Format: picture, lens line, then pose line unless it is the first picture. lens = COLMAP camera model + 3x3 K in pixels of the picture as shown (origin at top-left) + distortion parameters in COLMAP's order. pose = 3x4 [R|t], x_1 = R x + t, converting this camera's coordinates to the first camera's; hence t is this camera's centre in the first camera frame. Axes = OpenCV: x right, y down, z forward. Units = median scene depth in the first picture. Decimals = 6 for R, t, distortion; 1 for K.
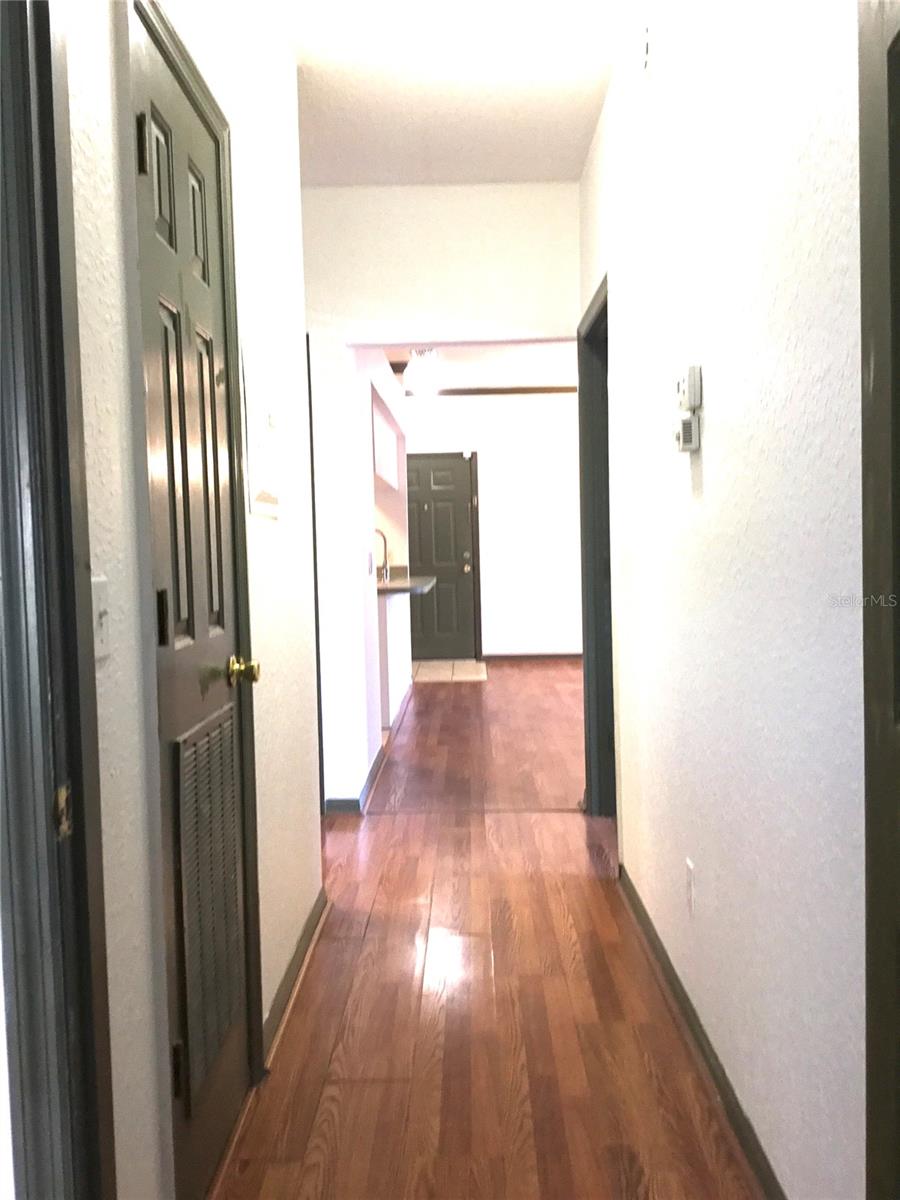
lens RADIAL K [[1097.4, 0, 450.0], [0, 1097.4, 600.0], [0, 0, 1]] dist [0.095049, -0.071164]
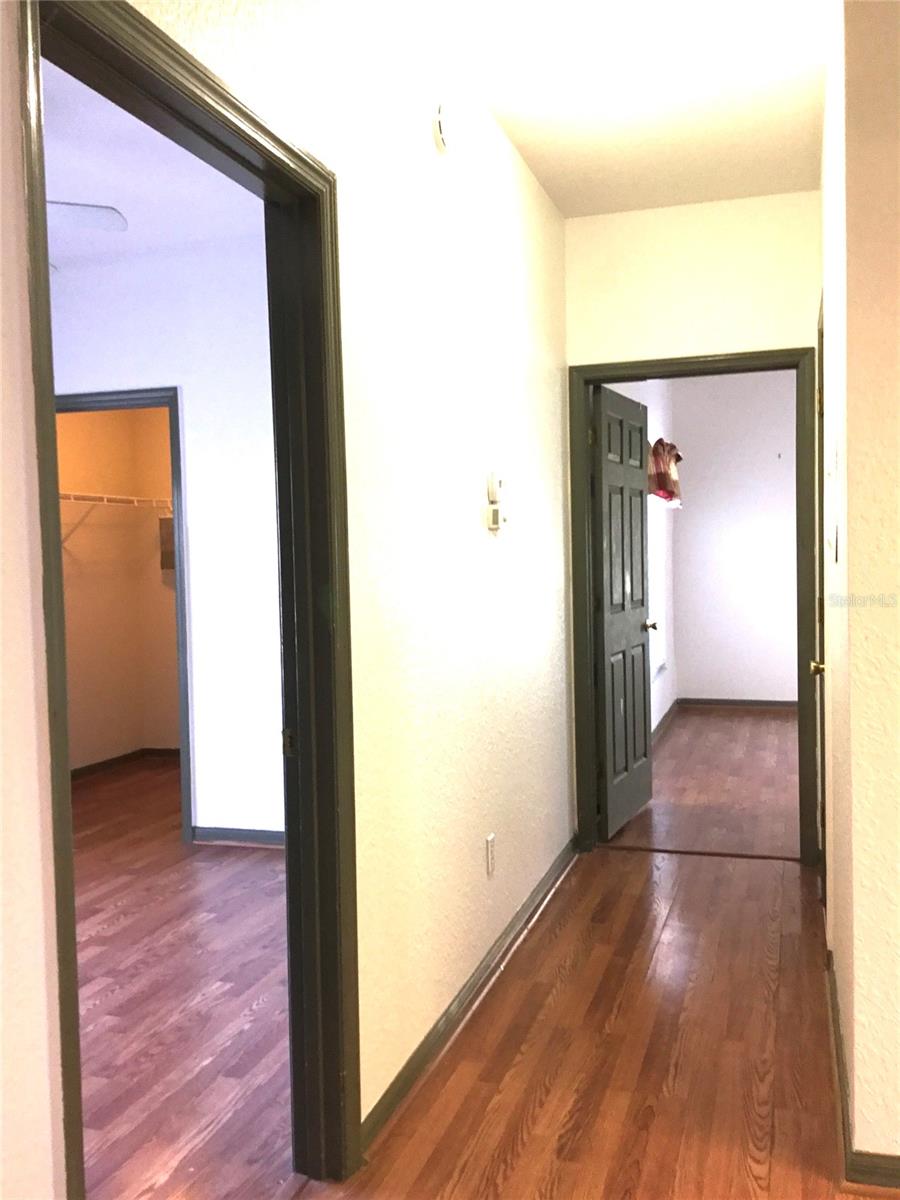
lens RADIAL K [[1097.4, 0, 450.0], [0, 1097.4, 600.0], [0, 0, 1]] dist [0.095049, -0.071164]
pose [[-0.957630, 0.032195, 0.286195, -0.103132], [0.059095, 0.994553, 0.085858, -0.135523], [-0.281872, 0.099133, -0.954317, 1.887923]]
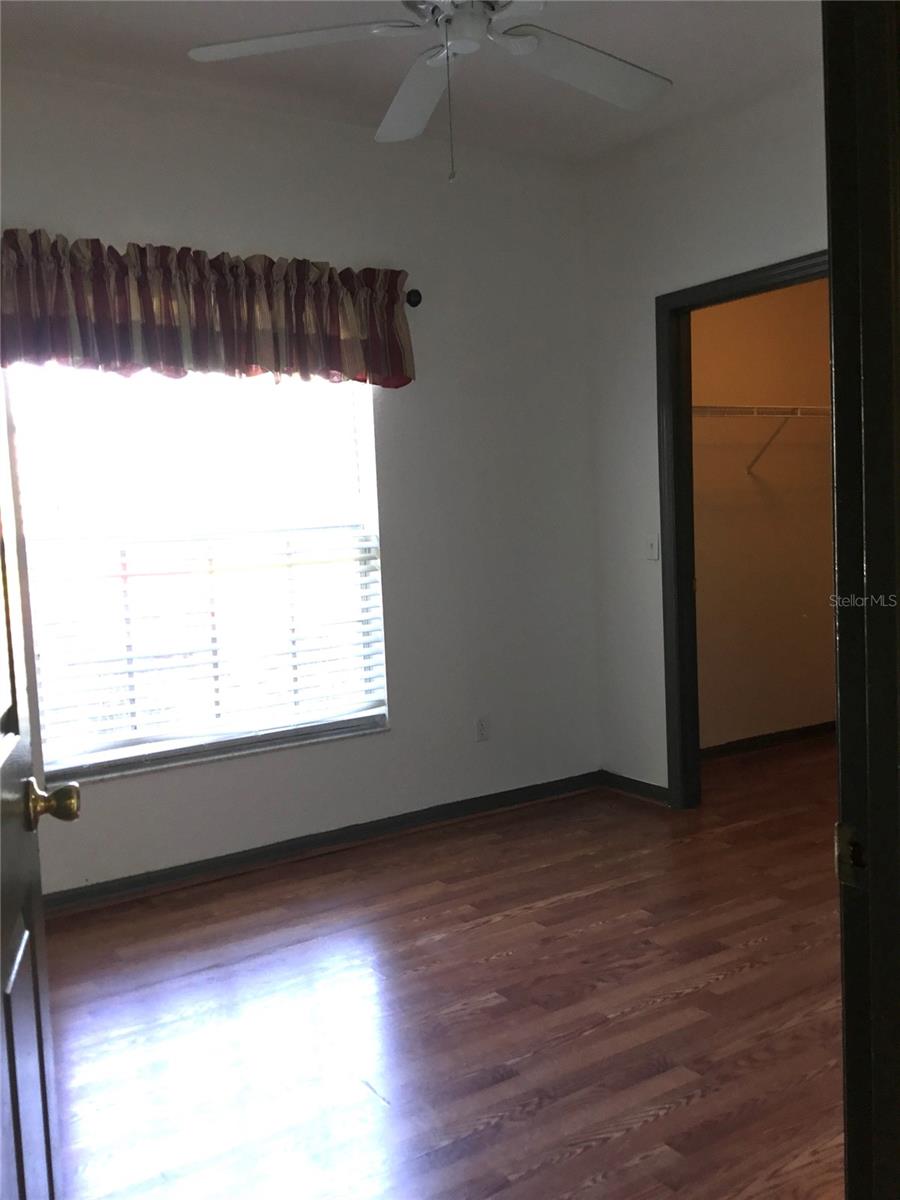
lens RADIAL K [[1097.4, 0, 450.0], [0, 1097.4, 600.0], [0, 0, 1]] dist [0.095049, -0.071164]
pose [[-0.560006, -0.016016, 0.828334, -0.008537], [0.108180, 0.989840, 0.092275, -0.113381], [-0.821395, 0.141284, -0.552584, 1.500126]]
